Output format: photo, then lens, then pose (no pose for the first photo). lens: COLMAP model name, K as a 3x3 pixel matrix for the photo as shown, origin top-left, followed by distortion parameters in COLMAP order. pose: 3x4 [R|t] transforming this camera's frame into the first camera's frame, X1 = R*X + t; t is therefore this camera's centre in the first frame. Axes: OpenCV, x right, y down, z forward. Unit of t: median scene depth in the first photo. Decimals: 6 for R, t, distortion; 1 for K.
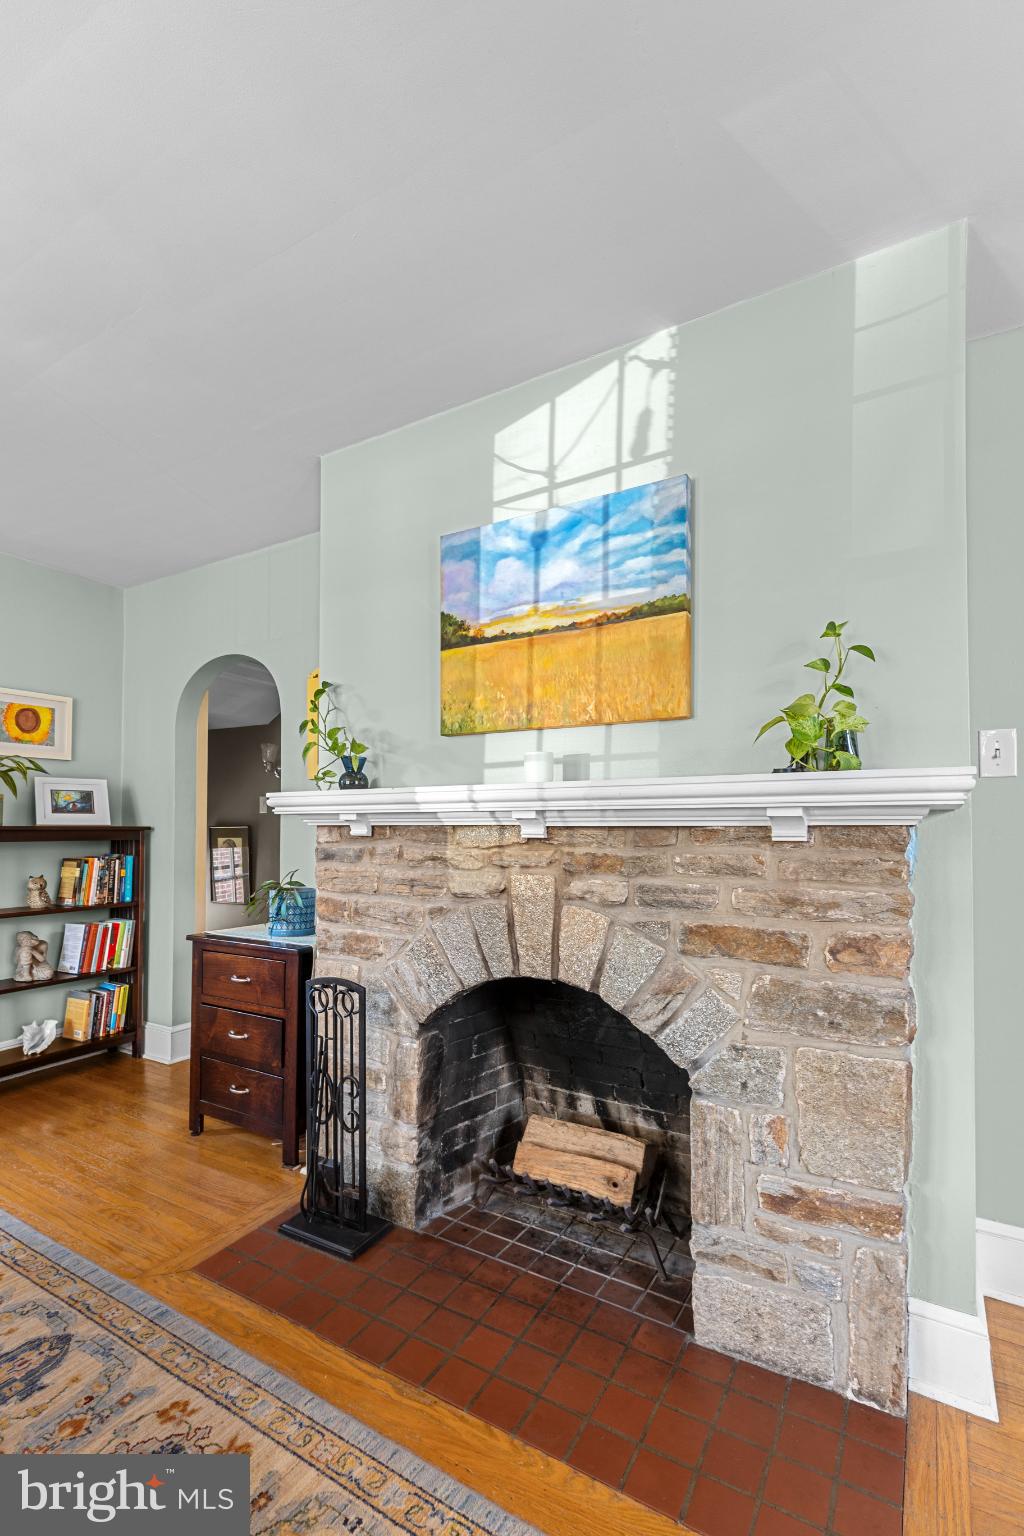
lens RADIAL K [[687.4, 0, 513.8], [0, 687.4, 804.6], [0, 0, 1]] dist [0.006360, -0.002584]
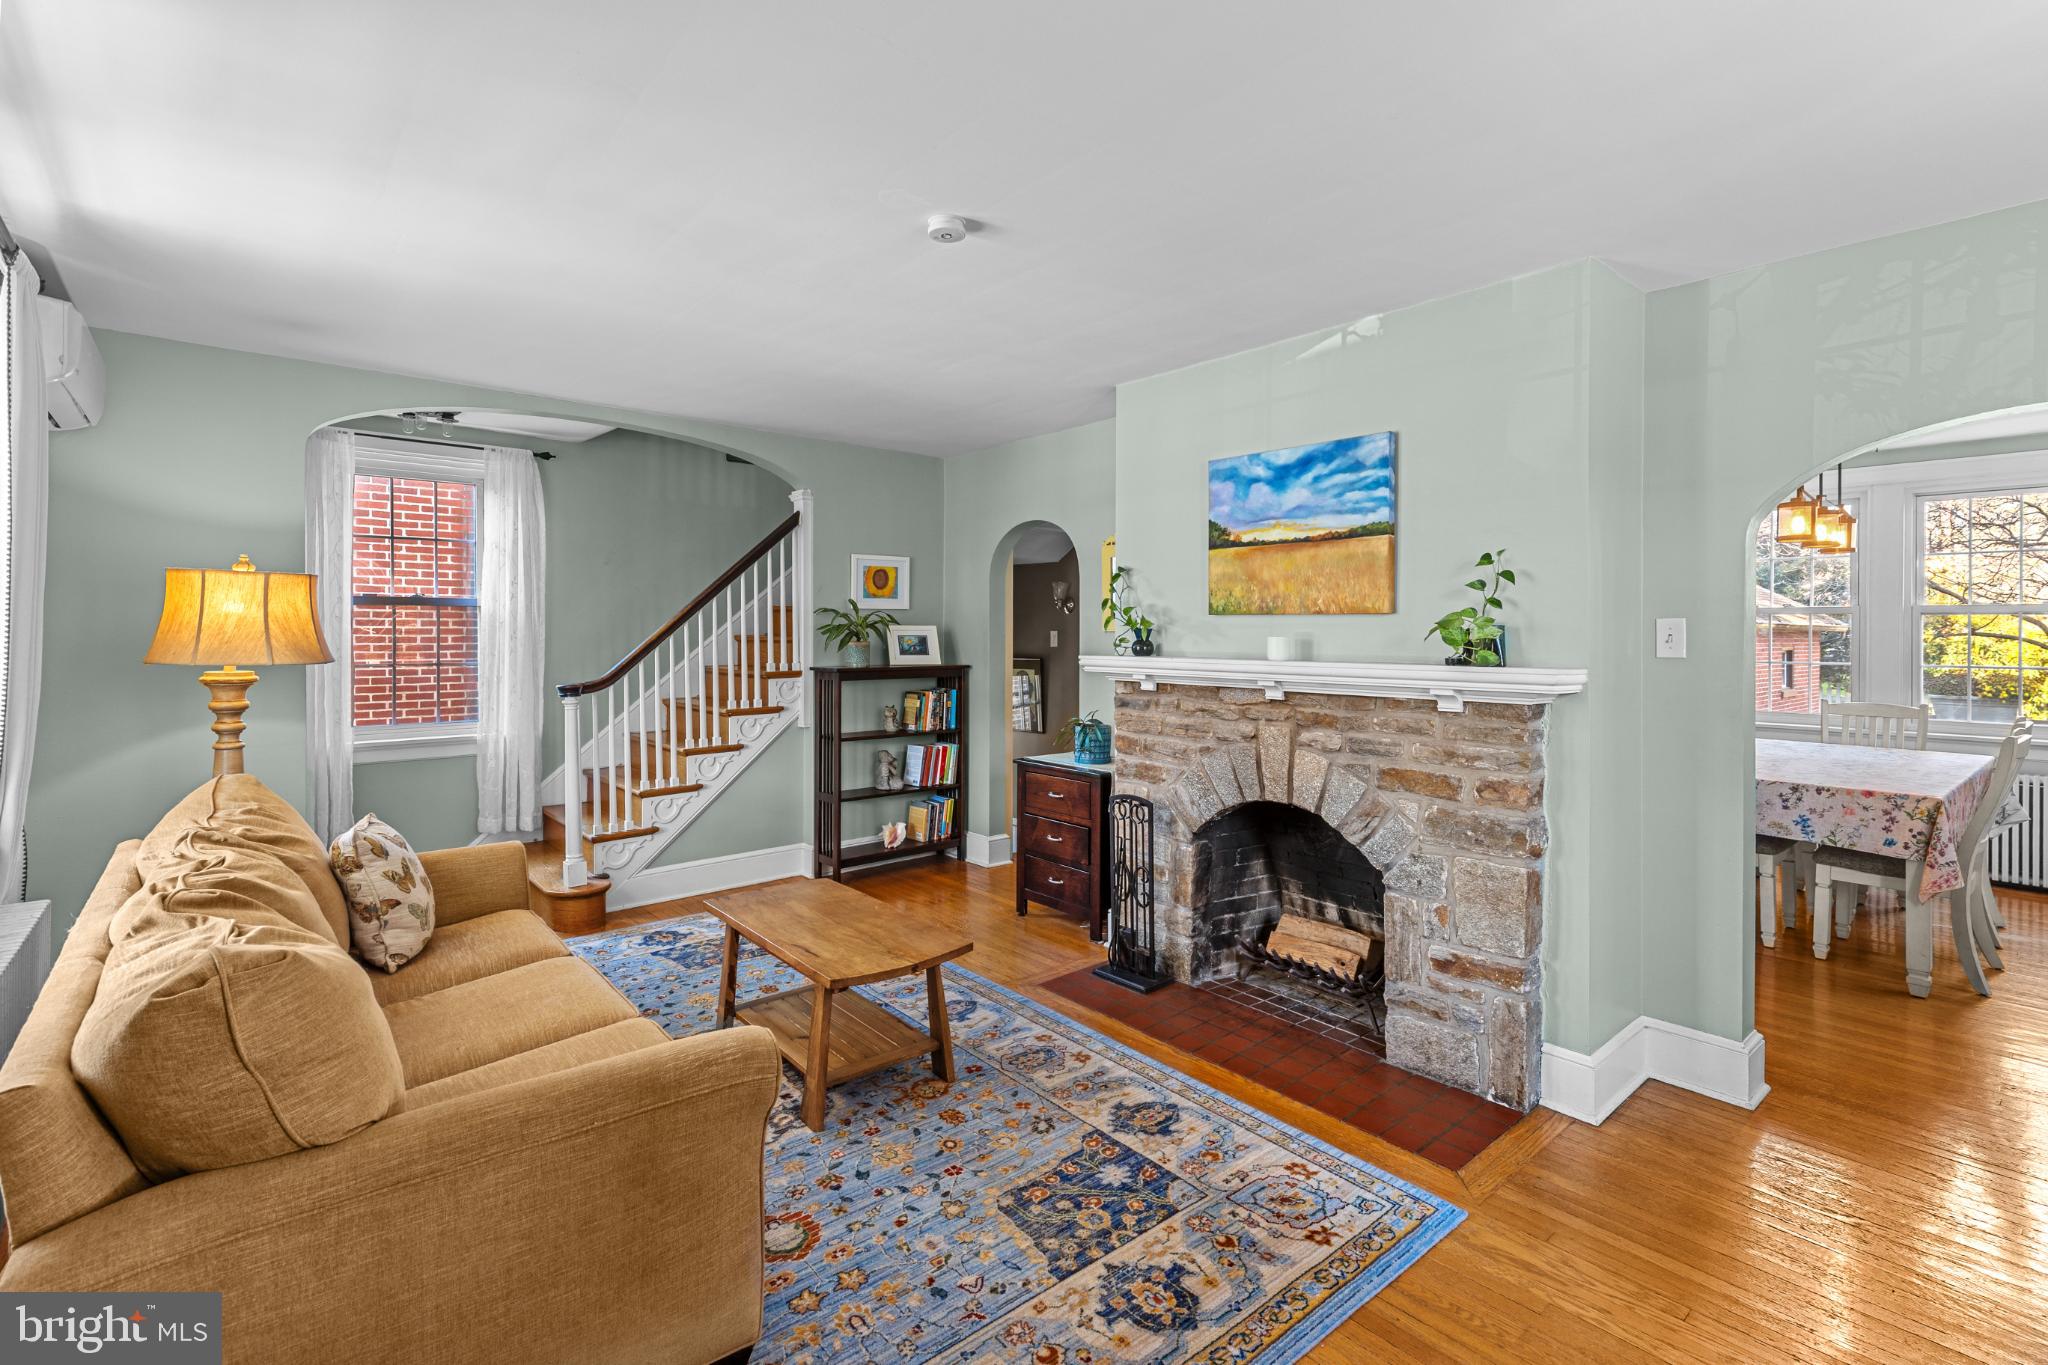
lens RADIAL K [[916.6, 0, 1044.7], [0, 916.6, 639.1], [0, 0, 1]] dist [0.006360, -0.002584]
pose [[0.948141, 0.003269, -0.317833, 0.164828], [0.010400, 0.999093, 0.041302, -0.142336], [0.317680, -0.042465, 0.947247, -0.813372]]
